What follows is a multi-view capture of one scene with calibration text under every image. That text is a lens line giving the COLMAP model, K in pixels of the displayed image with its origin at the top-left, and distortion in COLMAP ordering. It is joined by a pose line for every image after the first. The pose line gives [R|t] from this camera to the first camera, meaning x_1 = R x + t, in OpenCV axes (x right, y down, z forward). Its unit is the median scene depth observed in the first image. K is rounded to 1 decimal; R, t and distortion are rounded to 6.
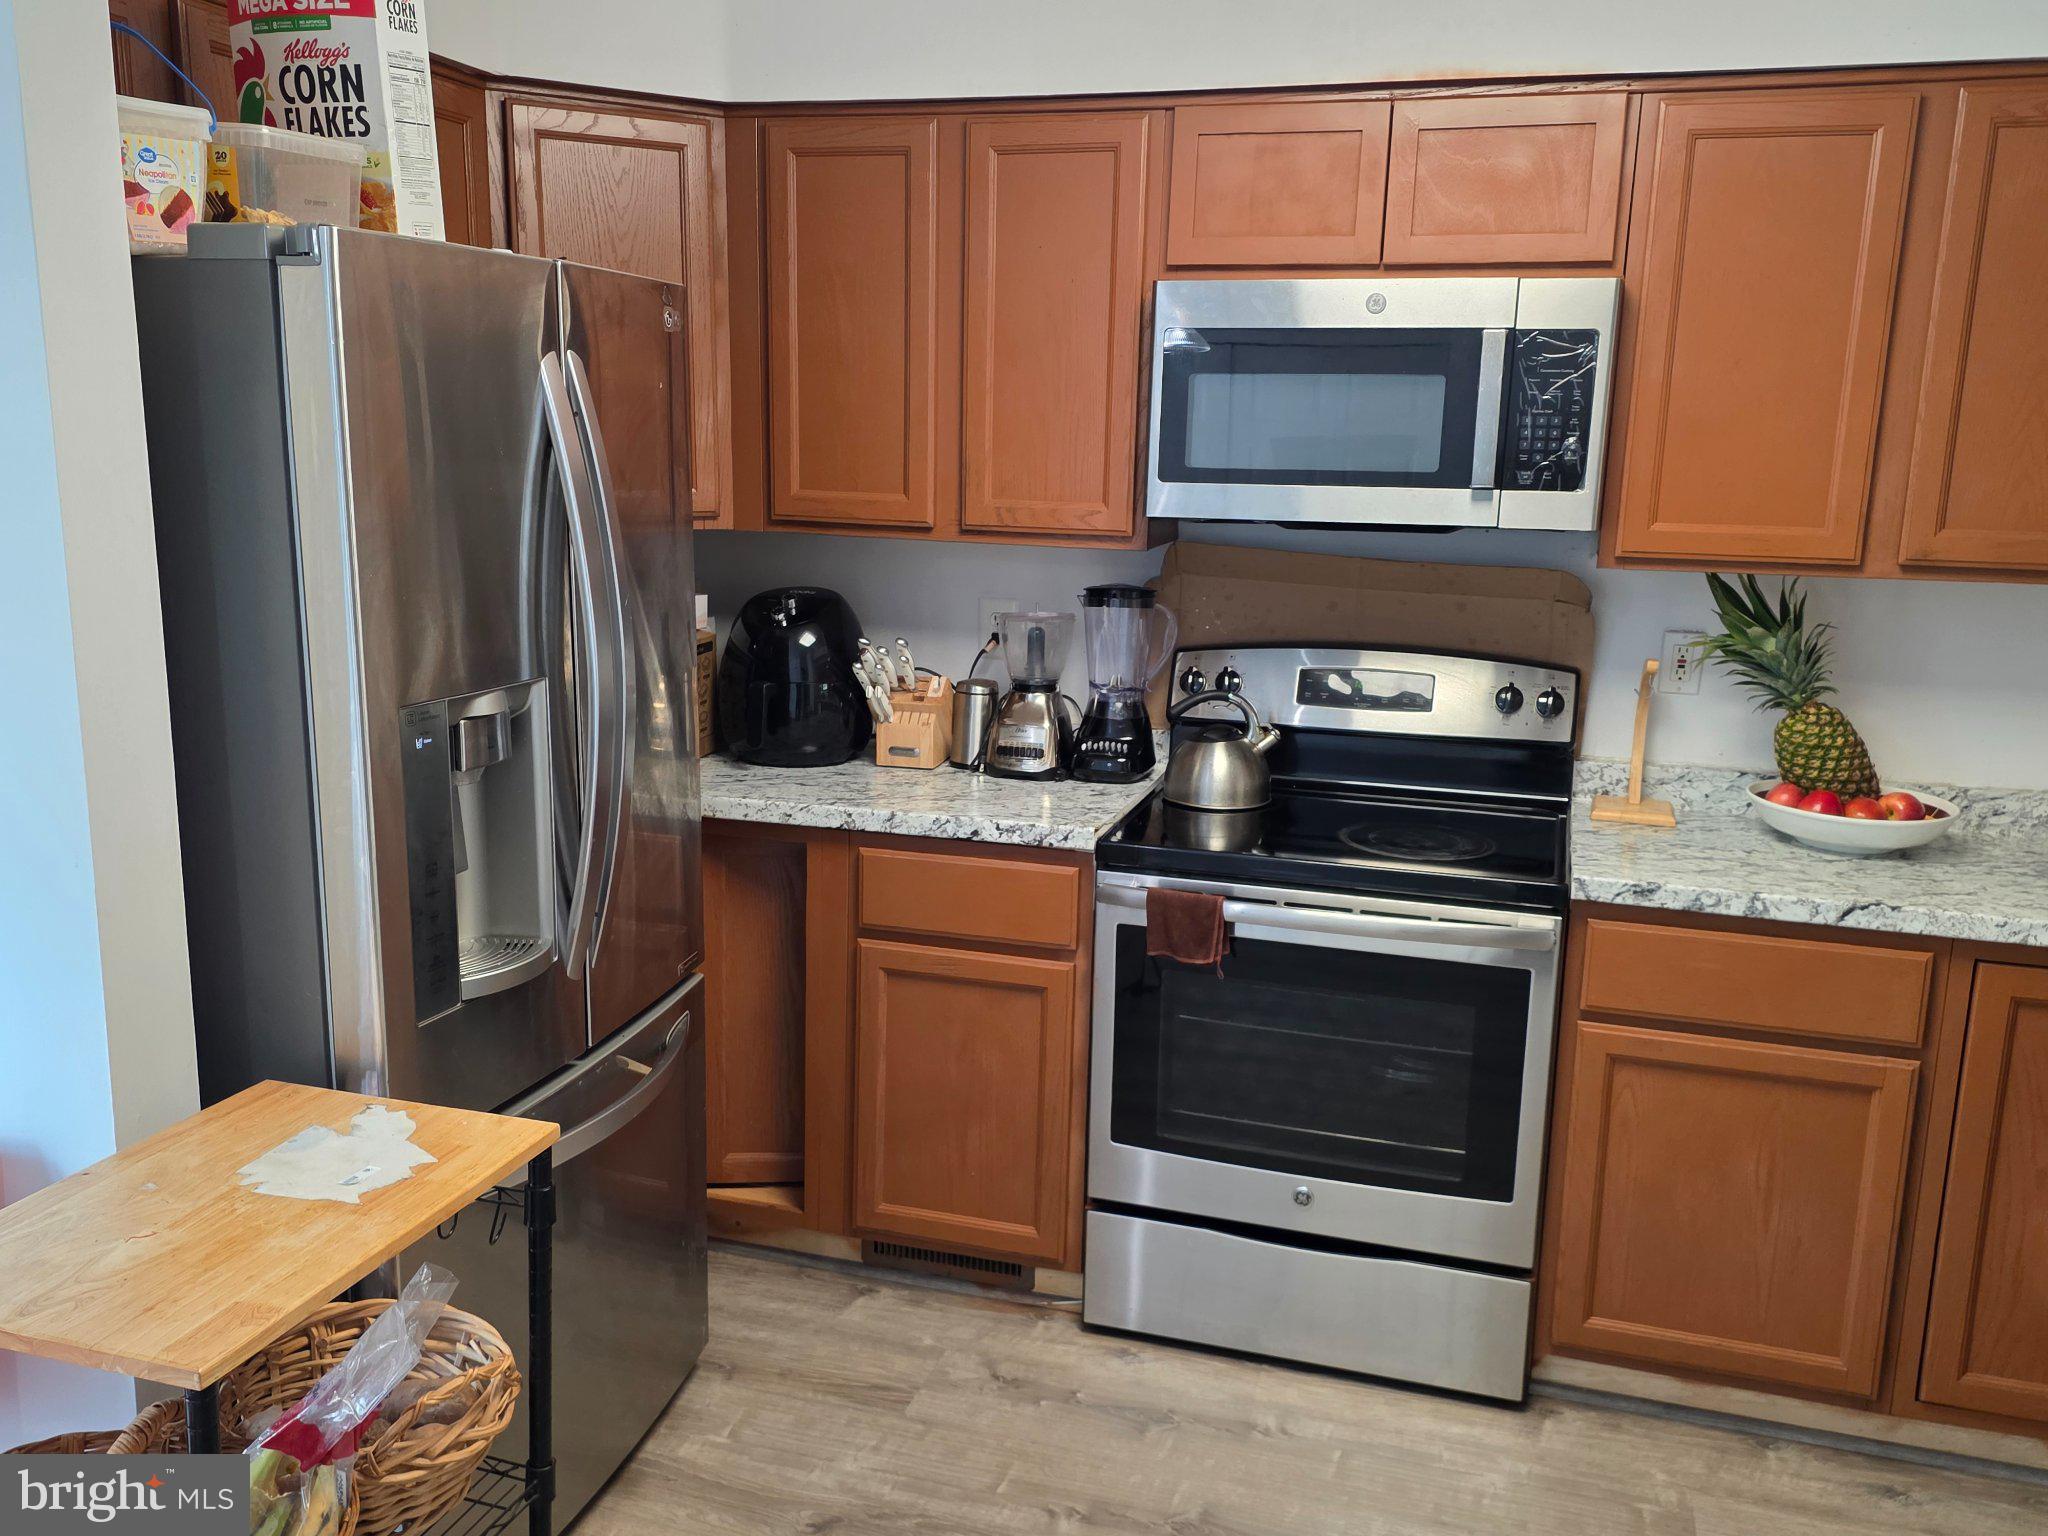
lens RADIAL K [[1732.3, 0, 1024.0], [0, 1732.3, 768.0], [0, 0, 1]] dist [0.039310, -0.008768]
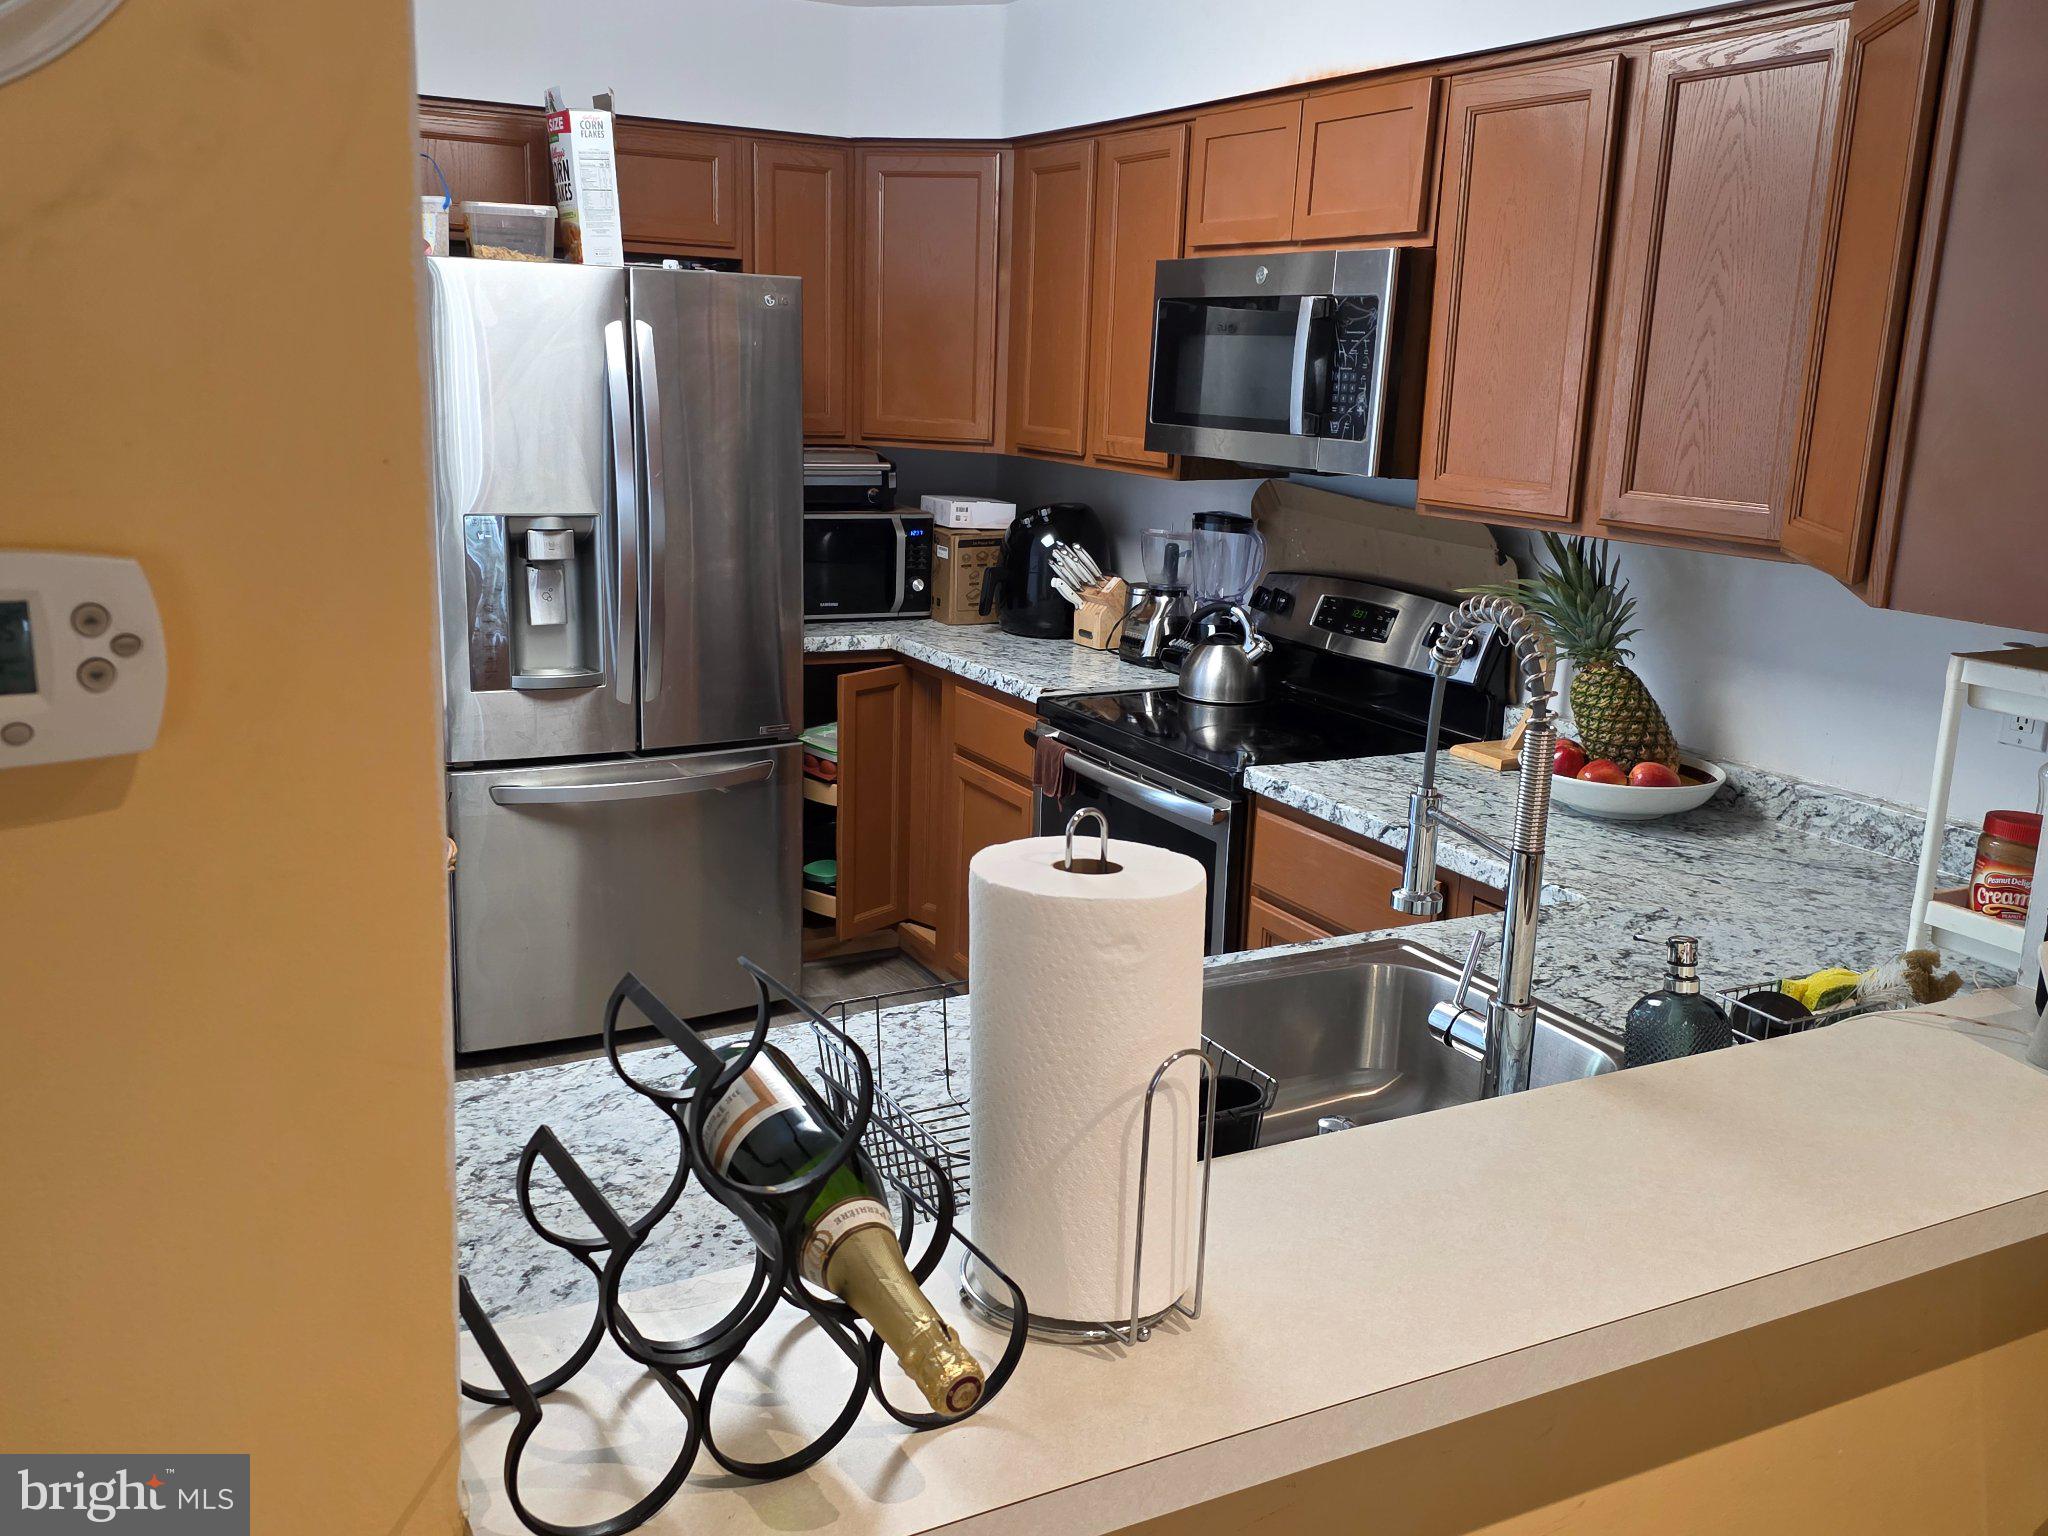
lens RADIAL K [[1762.8, 0, 1024.0], [0, 1762.8, 768.0], [0, 0, 1]] dist [0.060637, -0.000457]
pose [[0.710789, 0.164232, -0.683964, 0.978143], [-0.154305, 0.985082, 0.076179, -0.005201], [0.686271, 0.051391, 0.725528, 0.035262]]
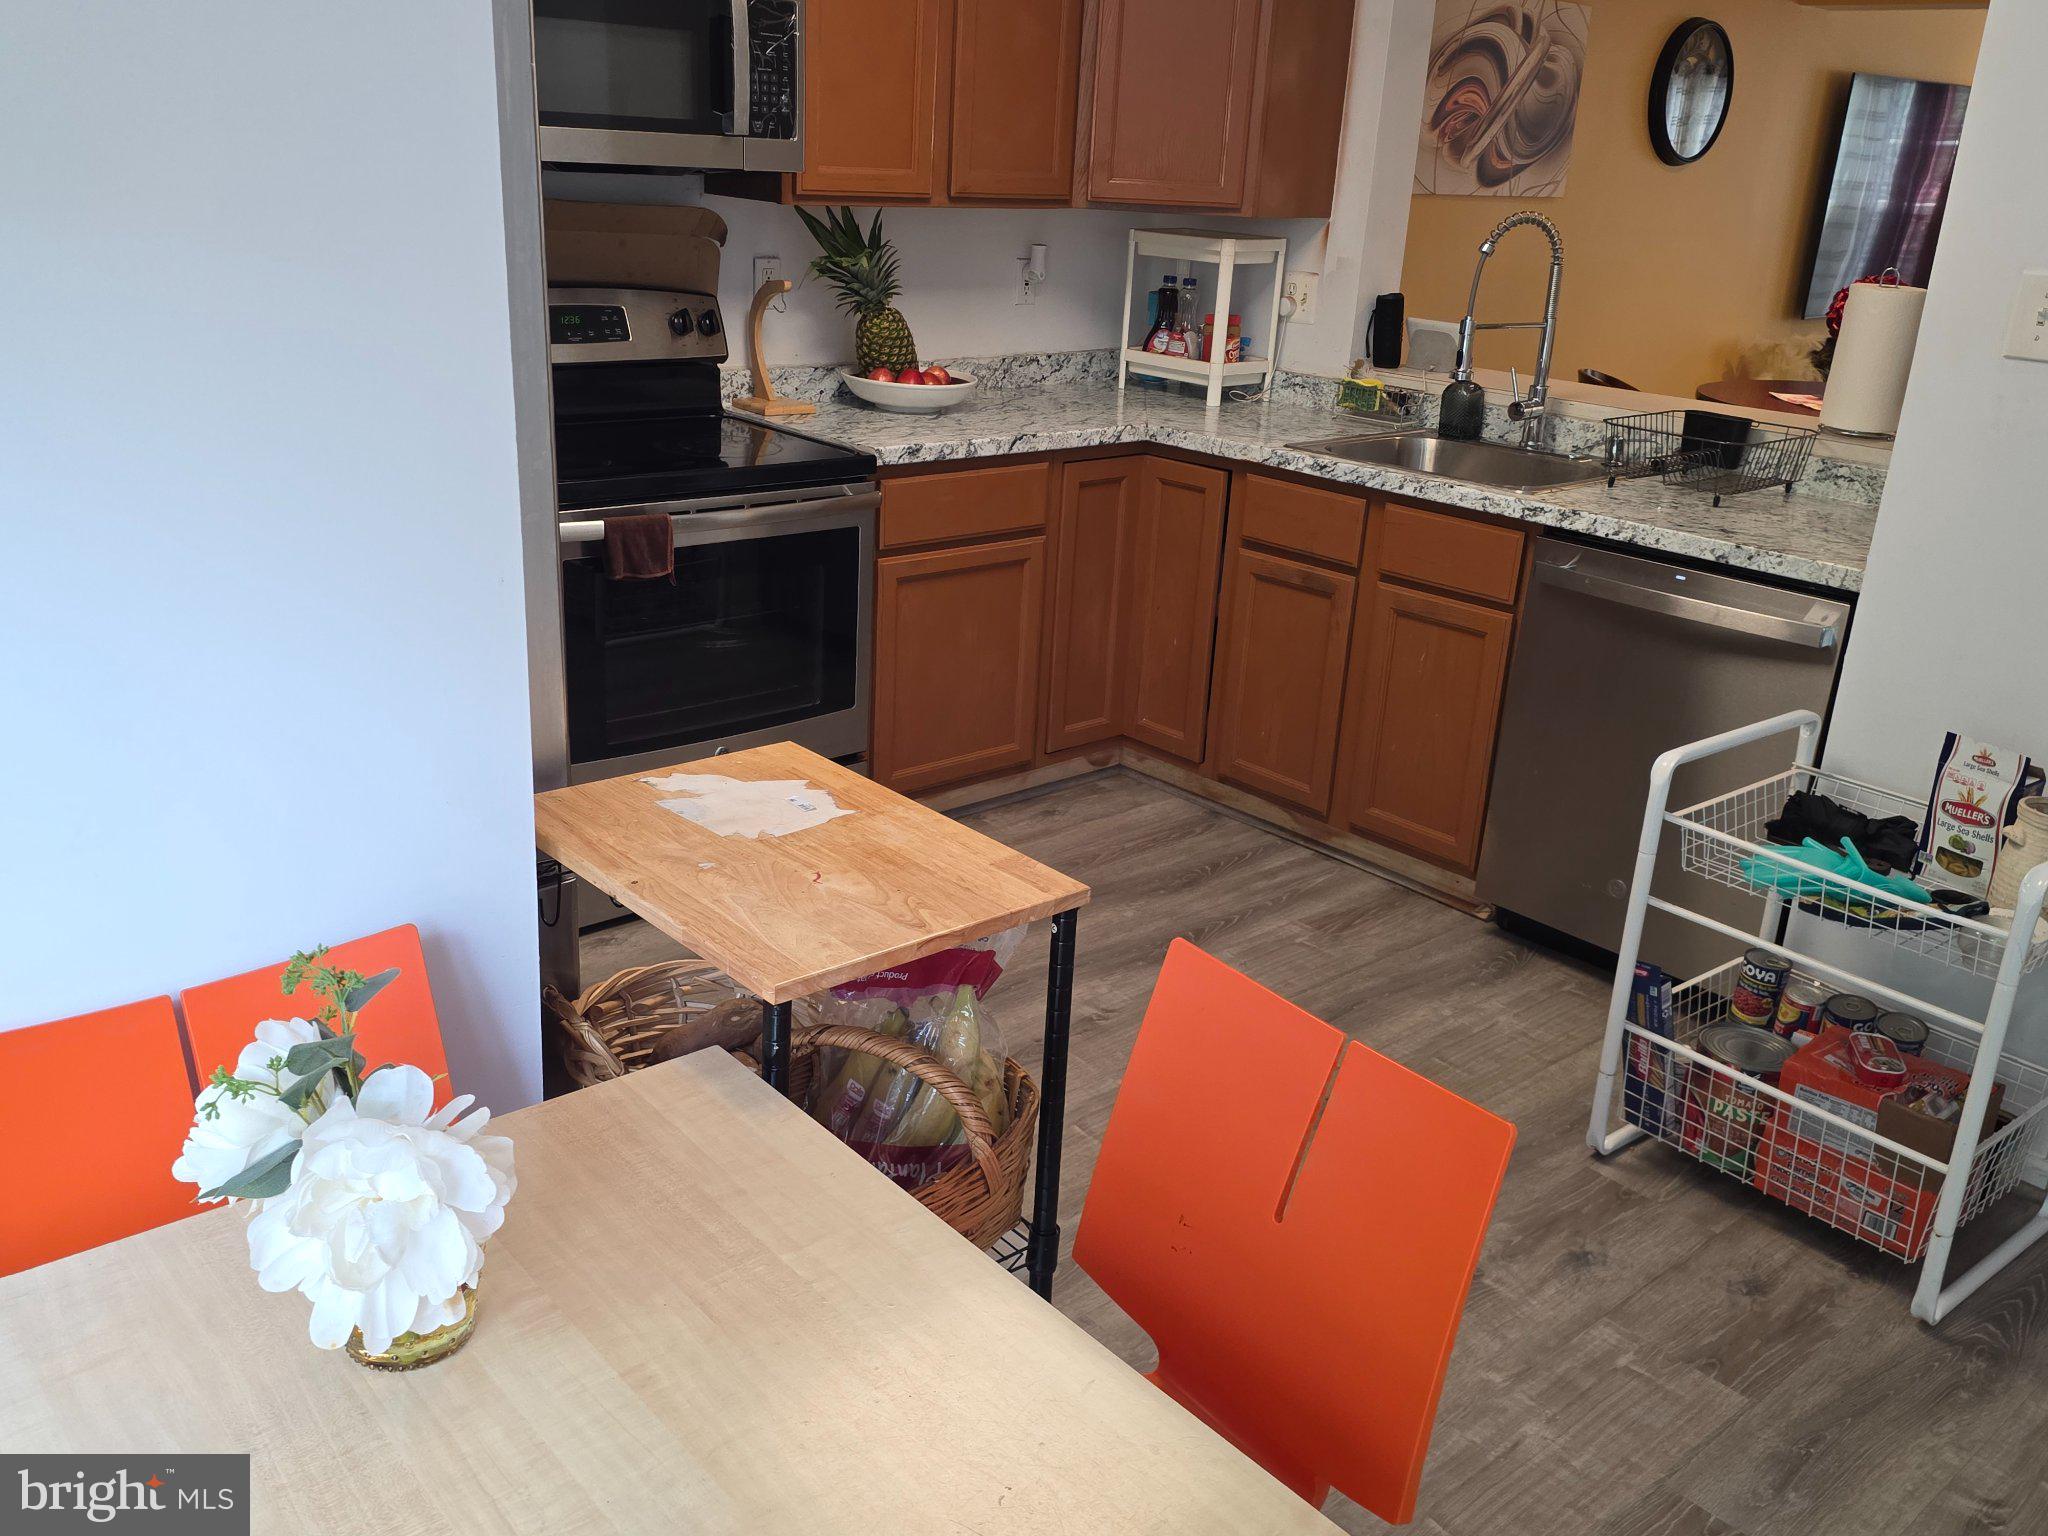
lens RADIAL K [[1732.3, 0, 1024.0], [0, 1732.3, 768.0], [0, 0, 1]] dist [0.039310, -0.008768]
pose [[0.523549, -0.287156, 0.802146, -0.721134], [0.122390, 0.957074, 0.262736, -0.036444], [-0.843159, -0.039380, 0.536220, 0.177772]]
